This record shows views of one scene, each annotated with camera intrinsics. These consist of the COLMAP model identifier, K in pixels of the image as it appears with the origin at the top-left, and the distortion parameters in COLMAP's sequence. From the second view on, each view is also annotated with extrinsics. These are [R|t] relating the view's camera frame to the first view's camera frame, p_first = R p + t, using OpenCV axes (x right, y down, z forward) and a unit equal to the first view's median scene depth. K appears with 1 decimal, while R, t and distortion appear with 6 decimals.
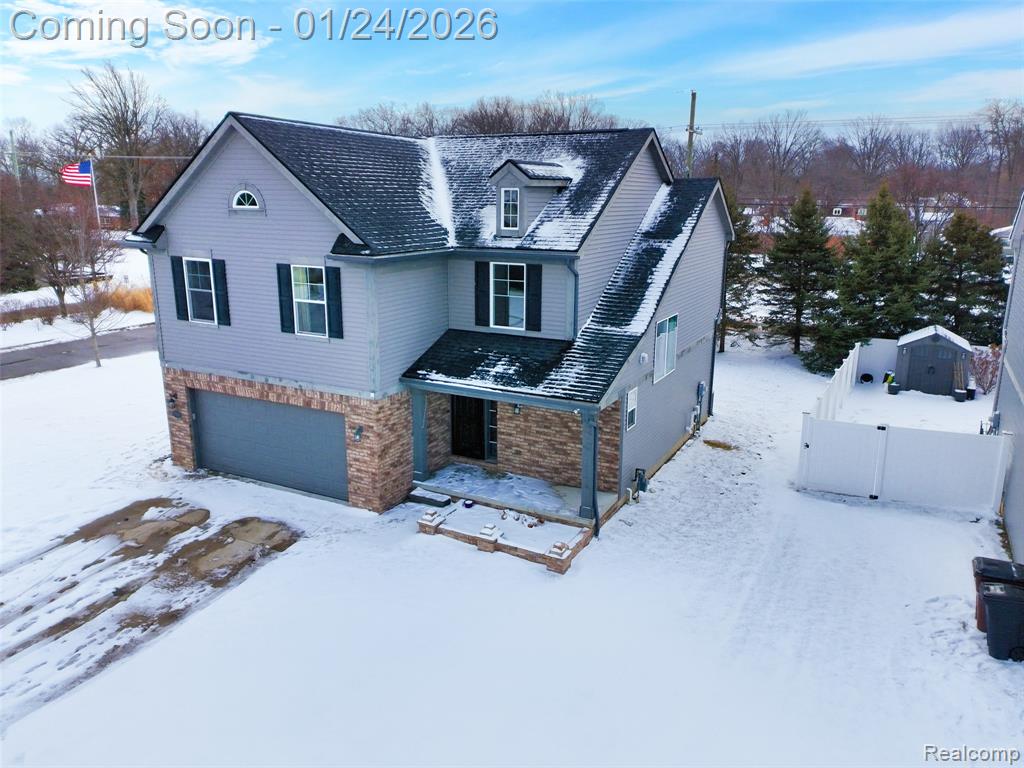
lens RADIAL K [[750.6, 0, 512.0], [0, 750.6, 384.0], [0, 0, 1]] dist [0.080090, -0.088296]
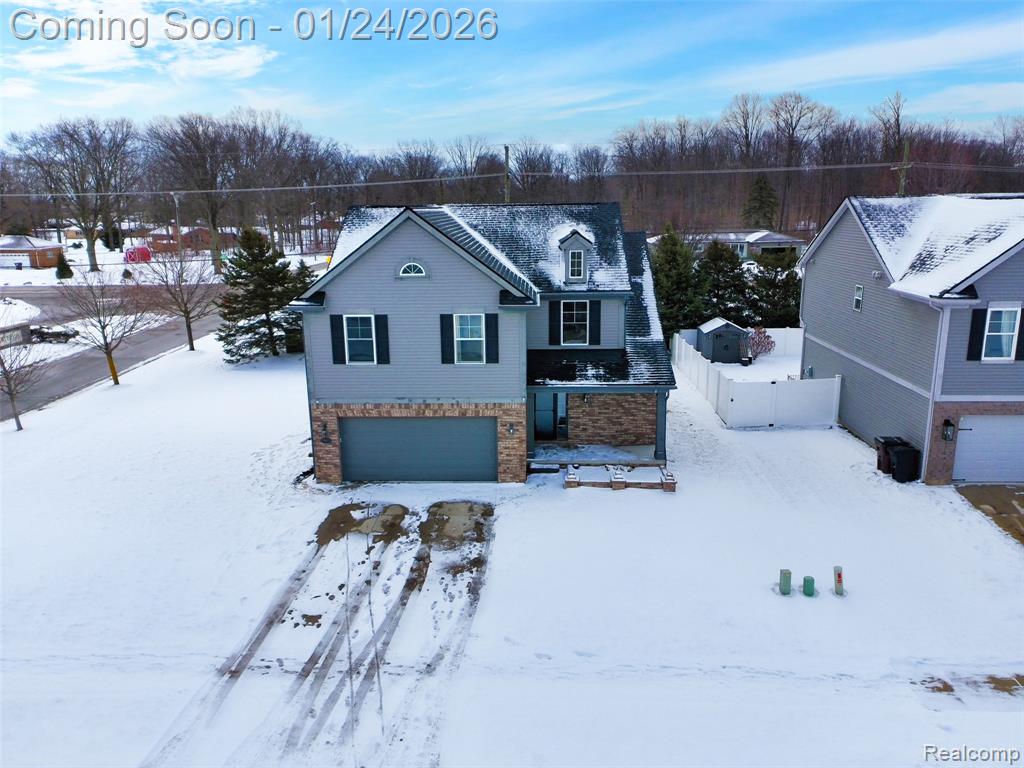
lens RADIAL K [[750.6, 0, 512.0], [0, 750.6, 384.0], [0, 0, 1]] dist [0.080090, -0.088296]
pose [[0.902897, -0.119135, 0.413017, -0.754970], [0.123193, 0.992239, 0.016901, -0.039845], [-0.411825, 0.035621, 0.910566, -0.284571]]
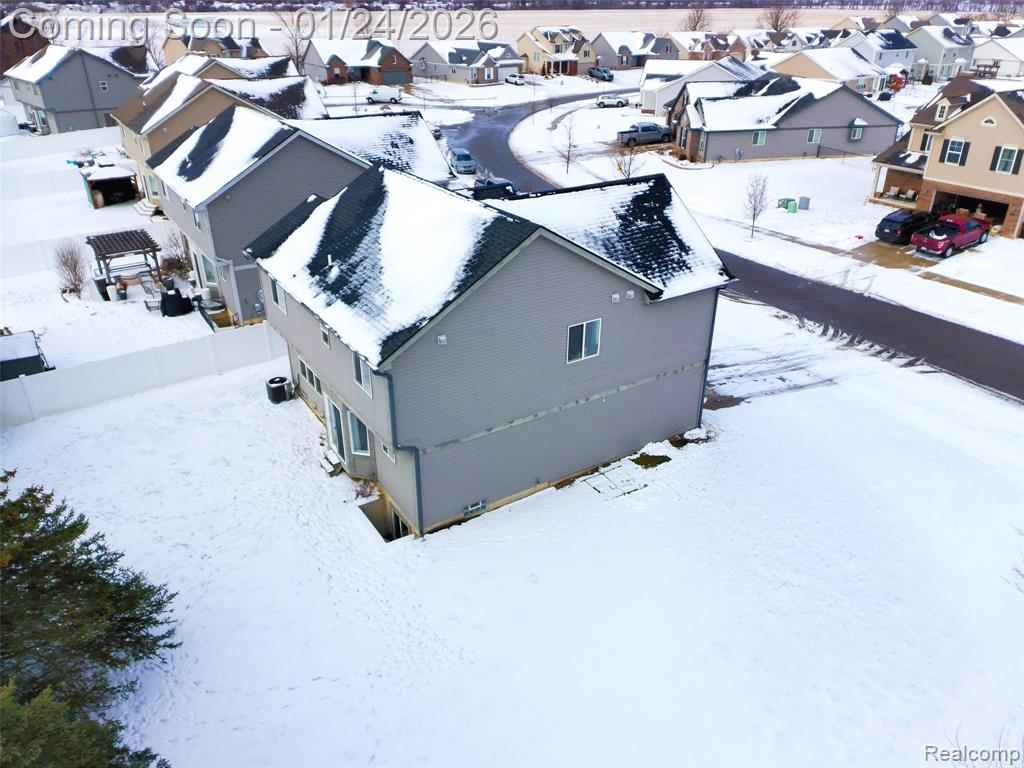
lens RADIAL K [[750.6, 0, 512.0], [0, 750.6, 384.0], [0, 0, 1]] dist [0.080090, -0.088296]
pose [[-0.872124, -0.227542, 0.433156, -0.850056], [0.110760, 0.770490, 0.627755, -1.011578], [-0.476583, 0.595457, -0.646761, 2.353447]]
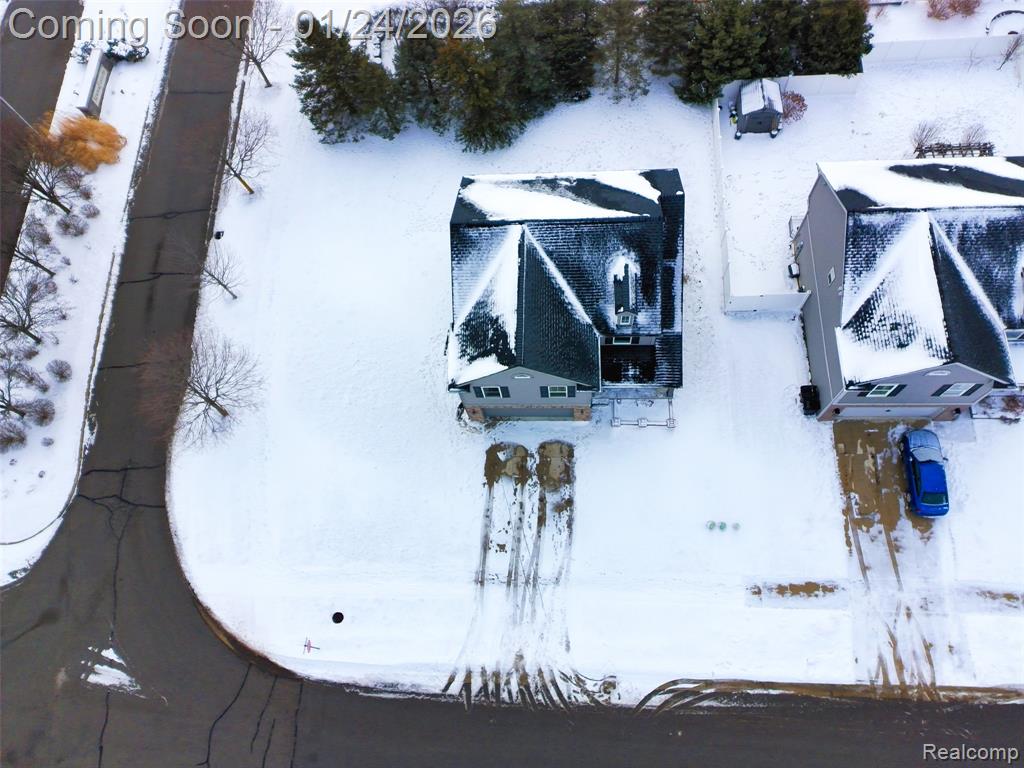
lens RADIAL K [[750.6, 0, 512.0], [0, 750.6, 384.0], [0, 0, 1]] dist [0.080090, -0.088296]
pose [[0.892671, -0.441541, 0.090444, -0.571985], [0.190336, 0.551209, 0.812368, -1.956236], [-0.408547, -0.707962, 0.576089, -0.244760]]
